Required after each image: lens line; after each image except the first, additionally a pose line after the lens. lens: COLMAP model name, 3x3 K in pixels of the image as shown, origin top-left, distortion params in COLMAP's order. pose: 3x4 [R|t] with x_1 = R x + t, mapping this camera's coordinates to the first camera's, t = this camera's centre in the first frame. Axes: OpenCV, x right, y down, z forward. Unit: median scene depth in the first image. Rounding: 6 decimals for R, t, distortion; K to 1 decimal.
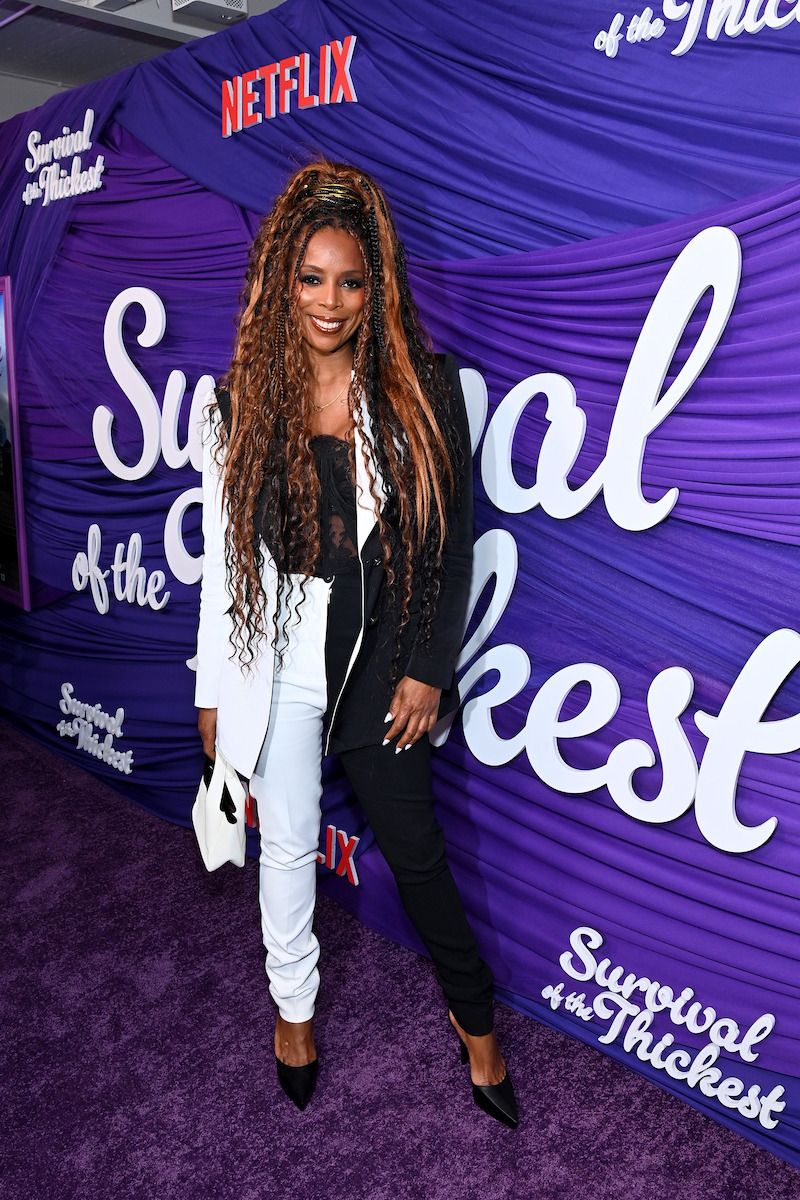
lens RADIAL K [[955.5, 0, 366.8], [0, 955.5, 587.0], [0, 0, 1]] dist [-0.035577, -0.003420]
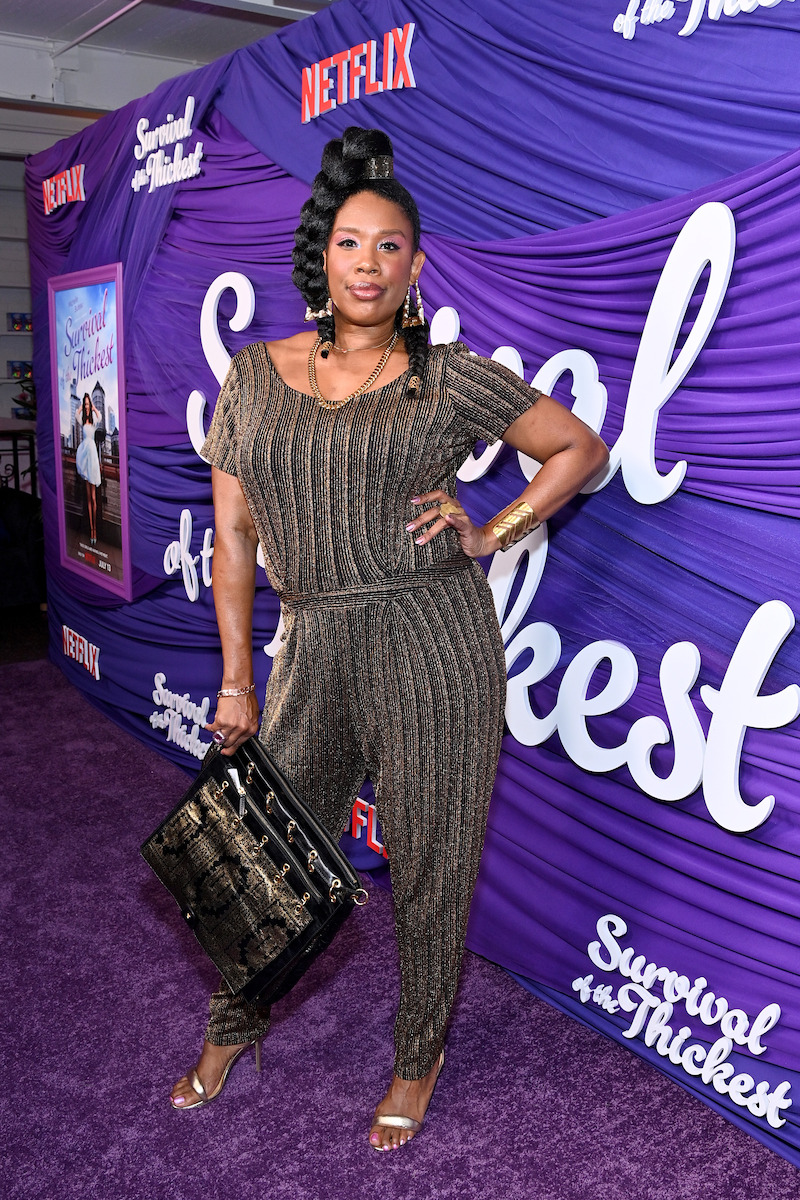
lens RADIAL K [[1114.8, 0, 393.1], [0, 1114.8, 588.7], [0, 0, 1]] dist [-0.013438, 0.000000]
pose [[0.986742, 0.031216, -0.159267, 0.177097], [-0.035819, 0.999017, -0.026110, 0.060443], [0.158296, 0.031468, 0.986890, -0.172527]]
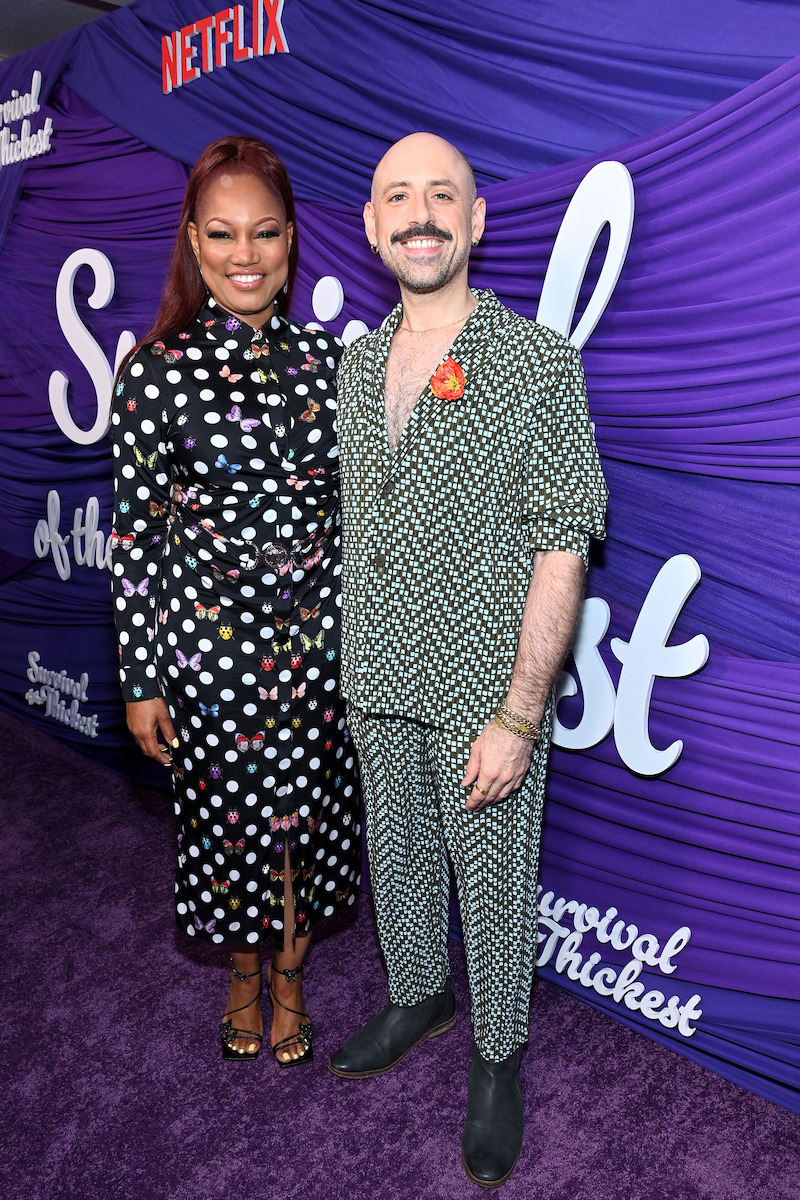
lens RADIAL K [[934.7, 0, 408.4], [0, 934.7, 610.4], [0, 0, 1]] dist [-0.031479, -0.006691]
pose [[0.998809, -0.013865, 0.046771, 0.063934], [0.012464, 0.999469, 0.030118, 0.055848], [-0.047164, -0.029499, 0.998451, -0.007301]]
